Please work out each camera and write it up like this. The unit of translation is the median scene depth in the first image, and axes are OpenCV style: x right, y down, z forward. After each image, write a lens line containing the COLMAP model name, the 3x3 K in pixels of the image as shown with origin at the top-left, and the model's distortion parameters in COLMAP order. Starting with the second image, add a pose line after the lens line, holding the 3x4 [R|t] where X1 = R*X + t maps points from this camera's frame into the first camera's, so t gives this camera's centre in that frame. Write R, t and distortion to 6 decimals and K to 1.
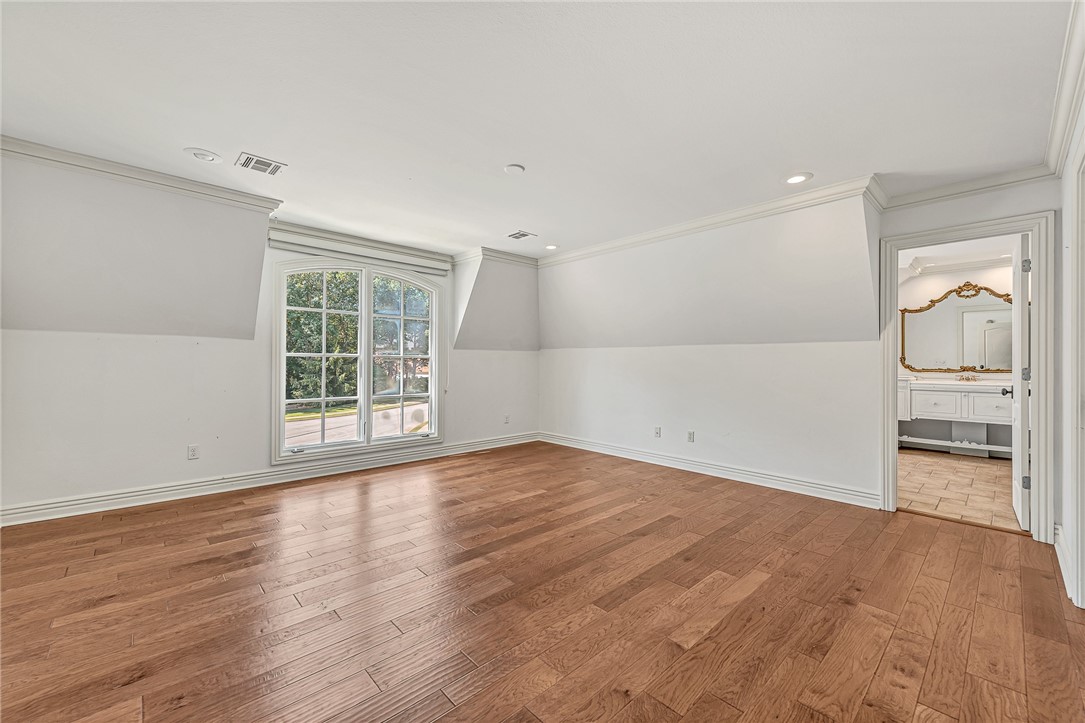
lens RADIAL K [[435.2, 0, 539.2], [0, 435.2, 363.3], [0, 0, 1]] dist [0.007581, -0.002722]
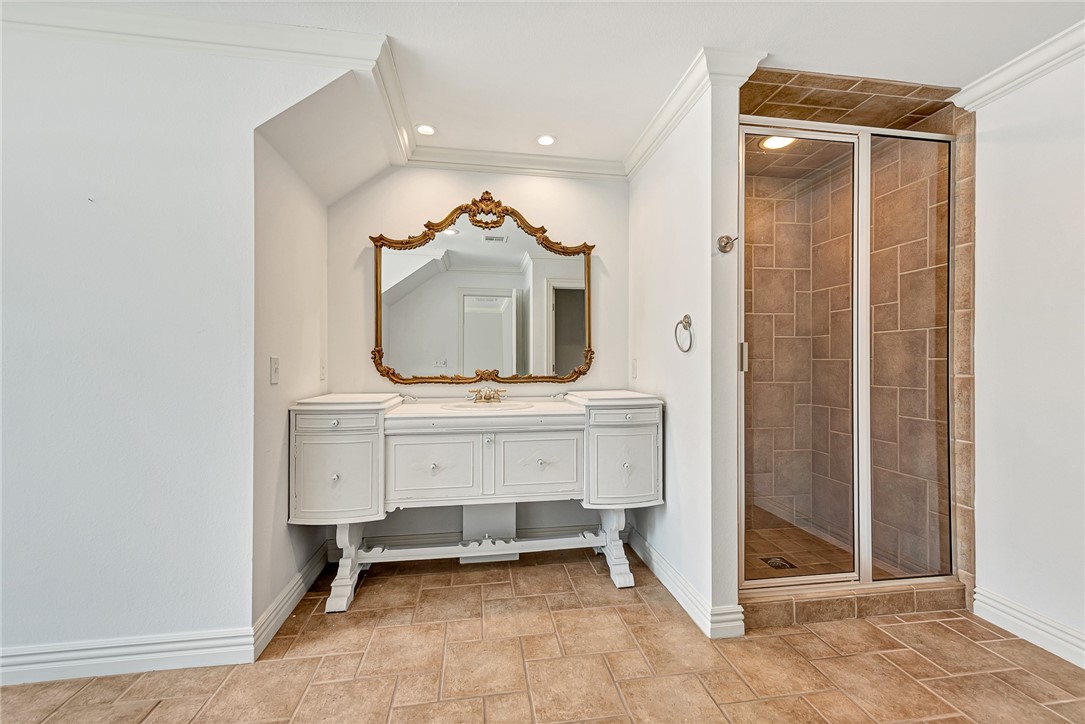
lens RADIAL K [[435.2, 0, 541.6], [0, 435.2, 360.8], [0, 0, 1]] dist [0.007581, -0.002722]
pose [[0.566309, -0.003864, 0.824184, 0.615033], [-0.000136, 0.999989, 0.004782, -0.005916], [-0.824193, -0.002820, 0.566302, 0.673632]]
